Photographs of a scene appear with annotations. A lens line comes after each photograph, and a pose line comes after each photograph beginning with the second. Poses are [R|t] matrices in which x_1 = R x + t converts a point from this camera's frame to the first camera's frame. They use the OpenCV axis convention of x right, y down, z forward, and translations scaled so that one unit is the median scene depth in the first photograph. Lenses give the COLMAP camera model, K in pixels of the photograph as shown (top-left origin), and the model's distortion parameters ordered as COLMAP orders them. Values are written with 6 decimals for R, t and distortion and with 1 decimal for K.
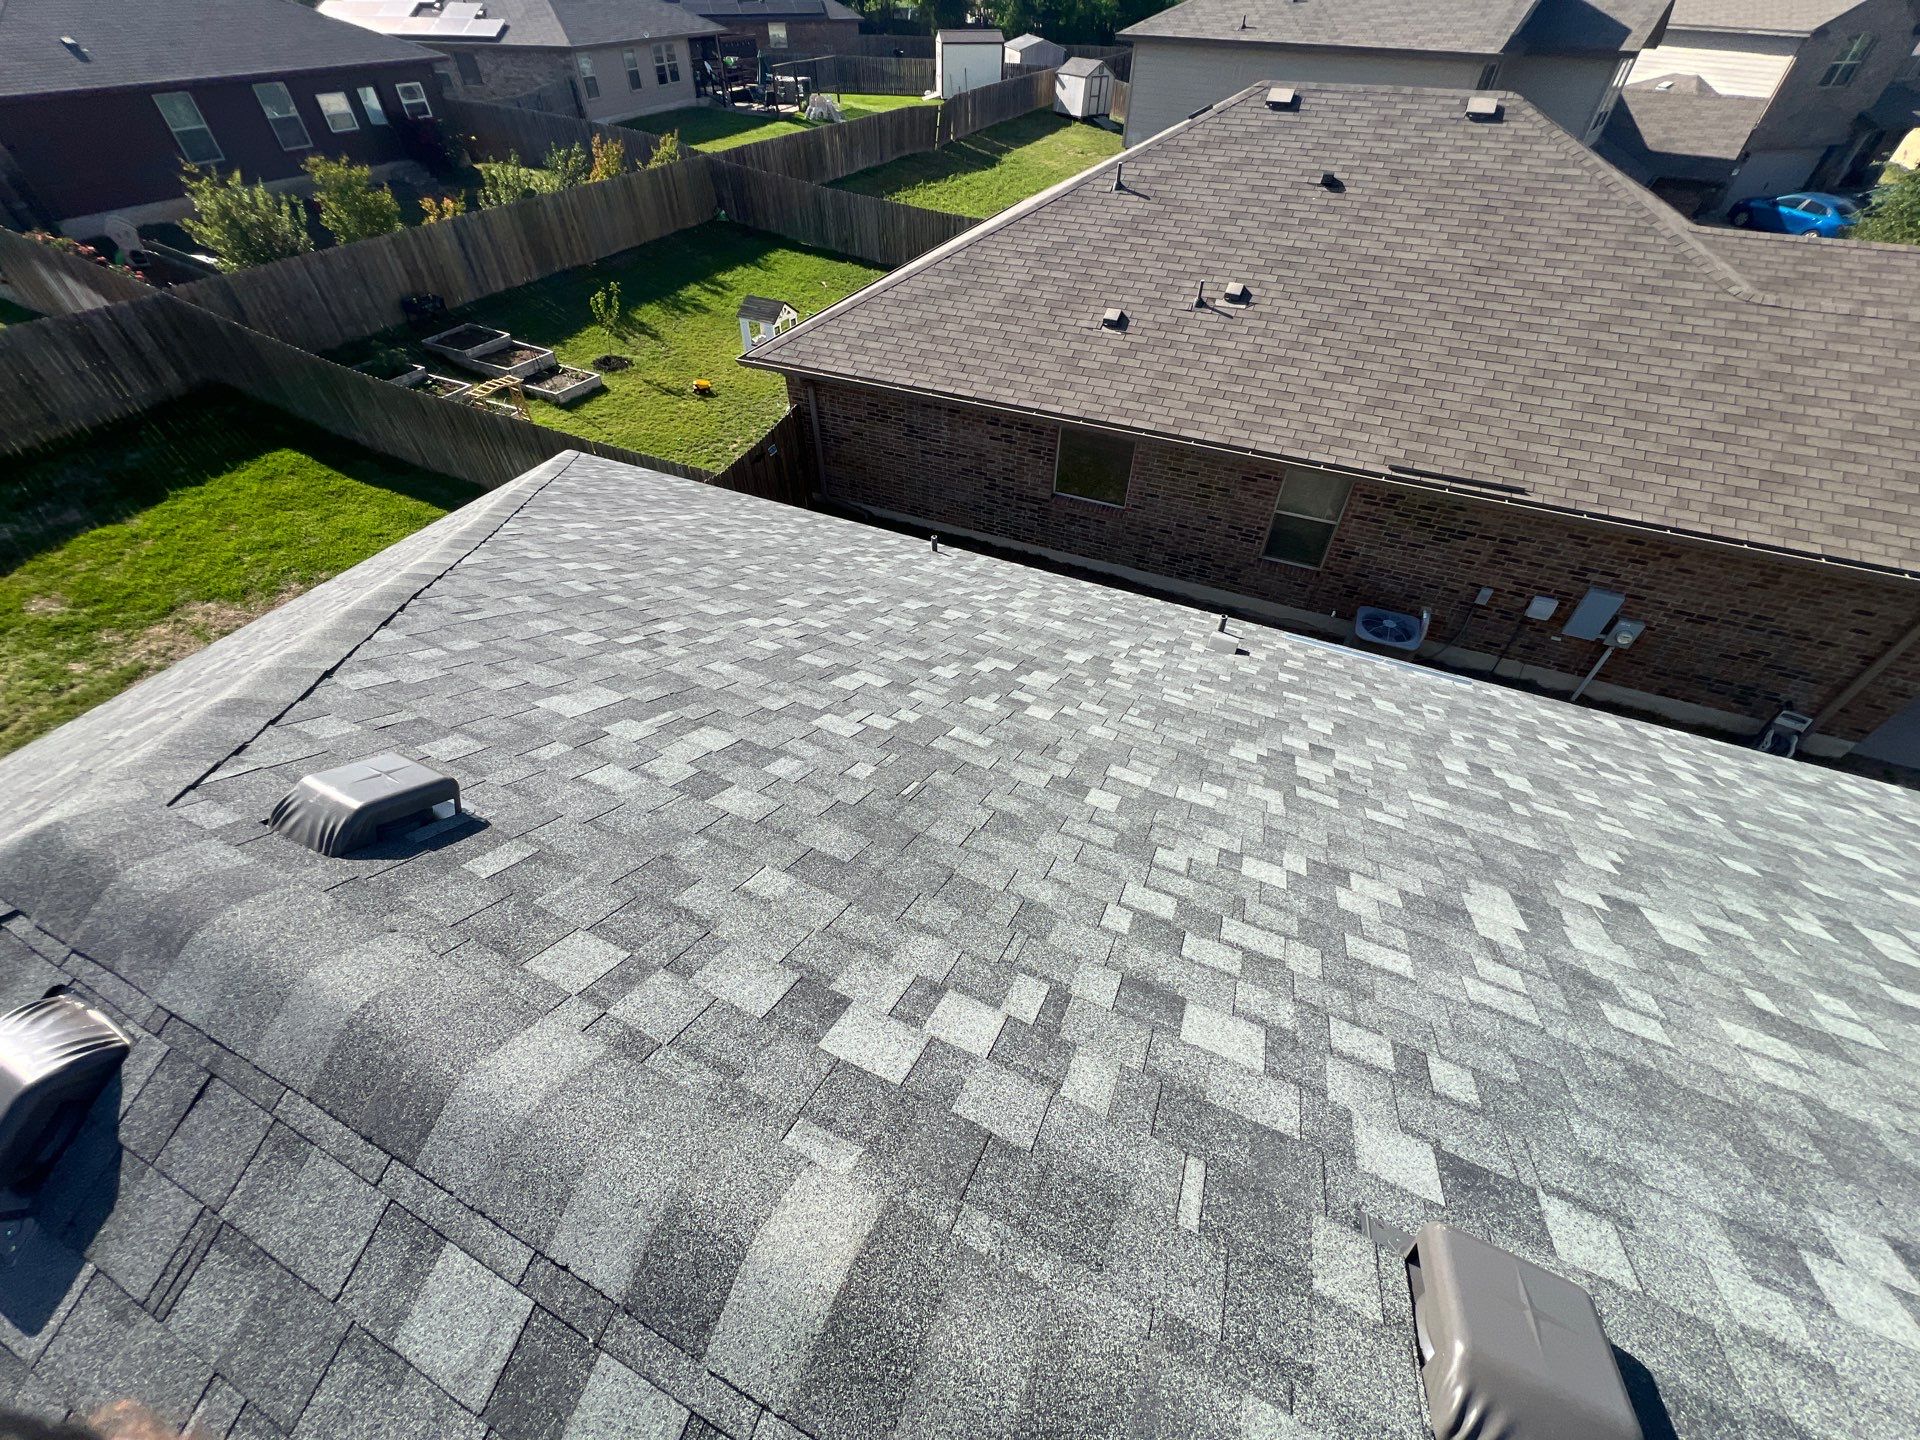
lens RADIAL K [[768.9, 0, 953.9], [0, 768.9, 719.0], [0, 0, 1]] dist [-0.004596, 0.000946]
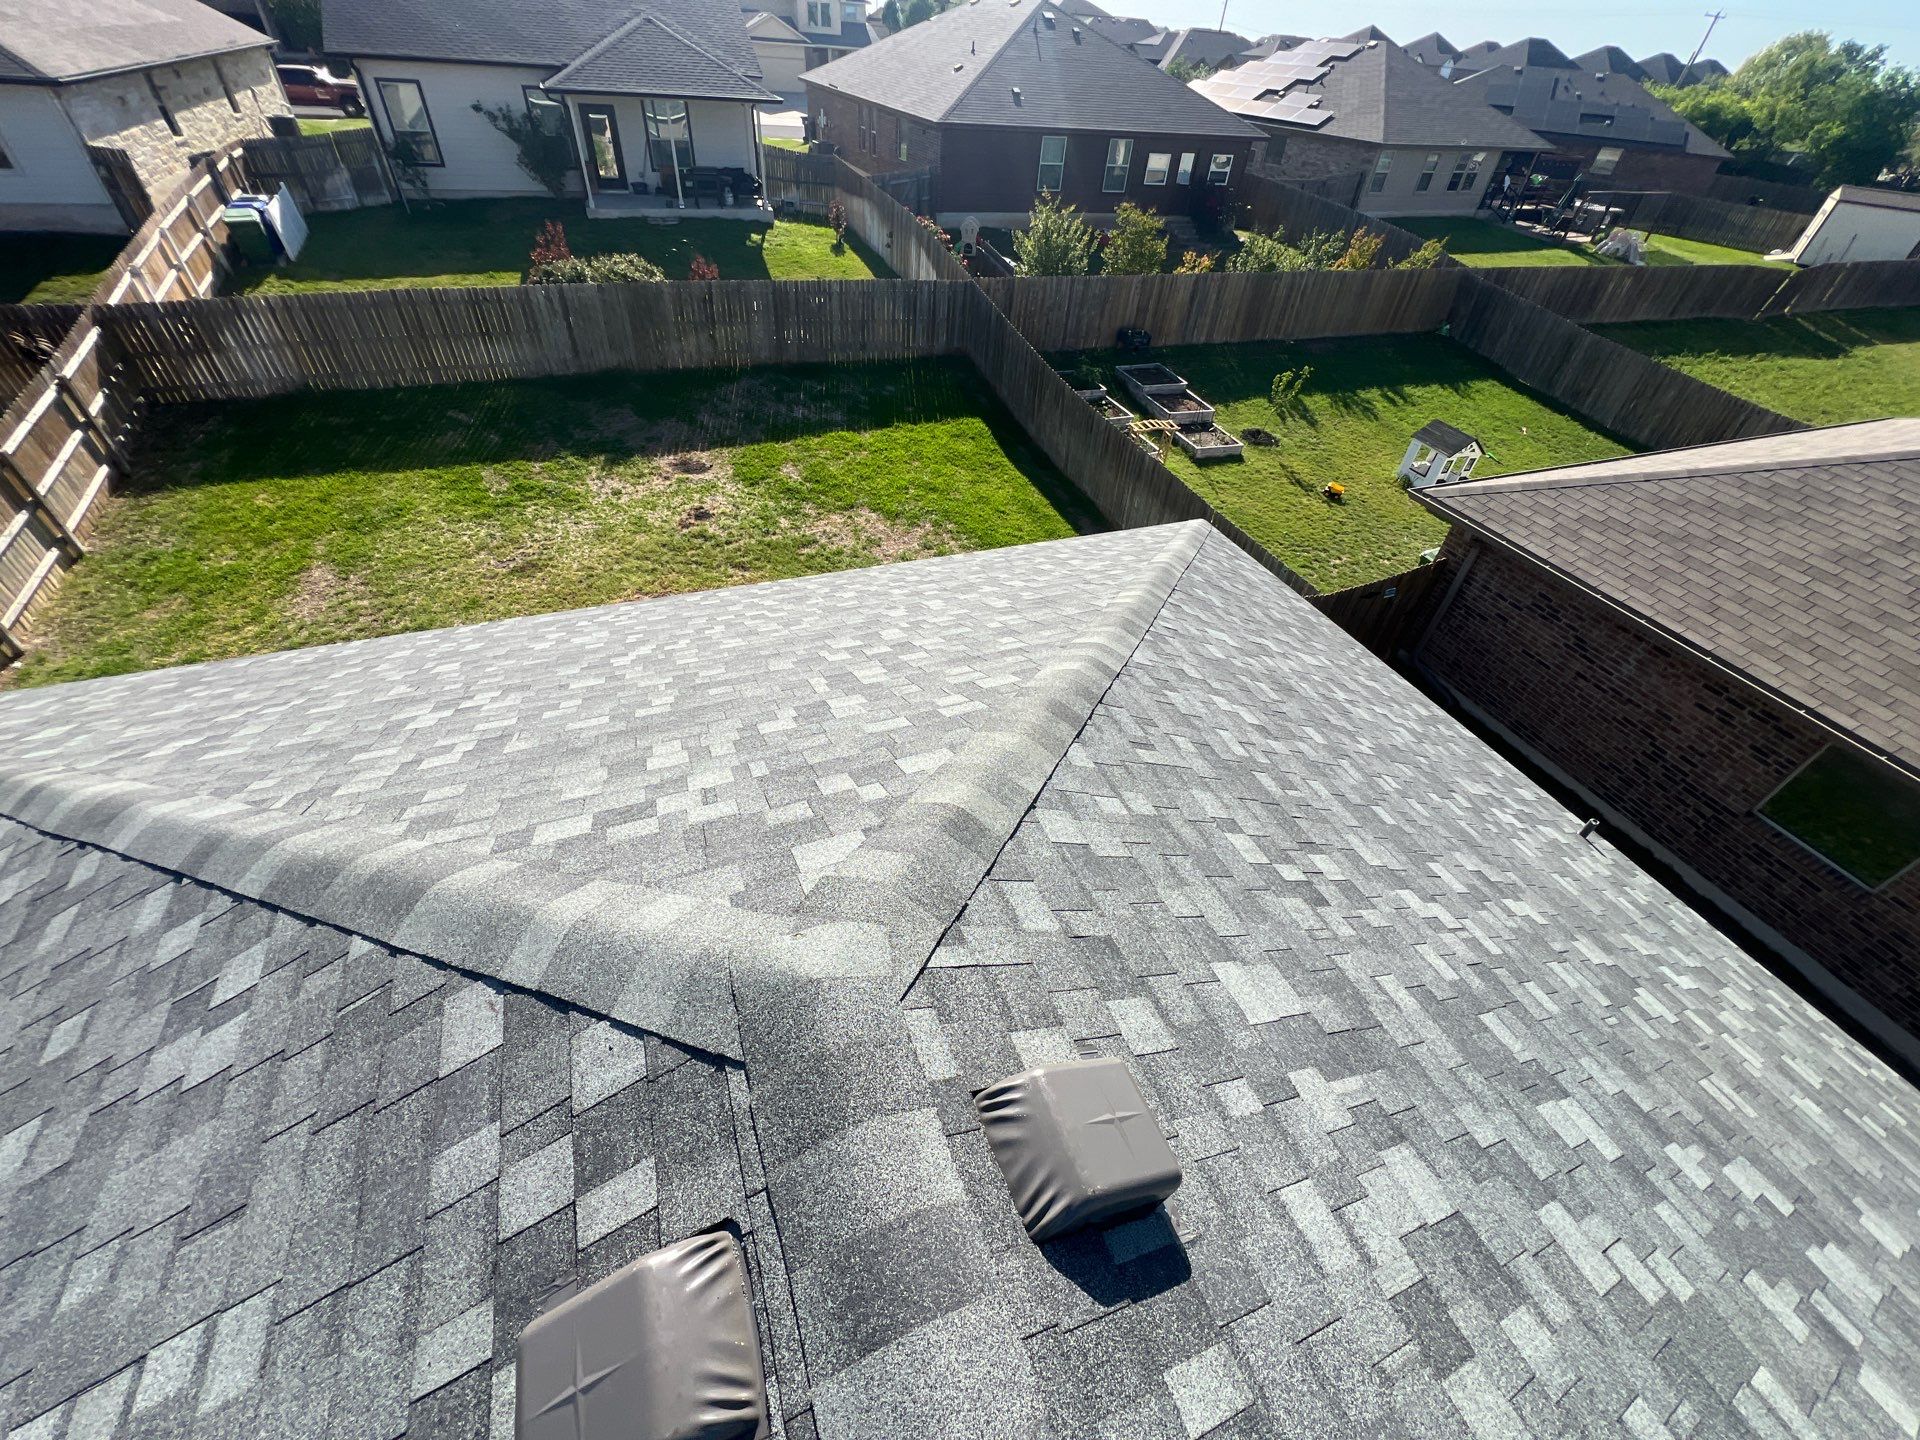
lens RADIAL K [[769.4, 0, 954.6], [0, 769.4, 719.4], [0, 0, 1]] dist [-0.004685, 0.001159]
pose [[0.722268, 0.493812, -0.484231, -0.116048], [-0.526731, 0.846485, 0.077573, -0.036937], [0.448201, 0.199031, 0.871495, 0.039645]]
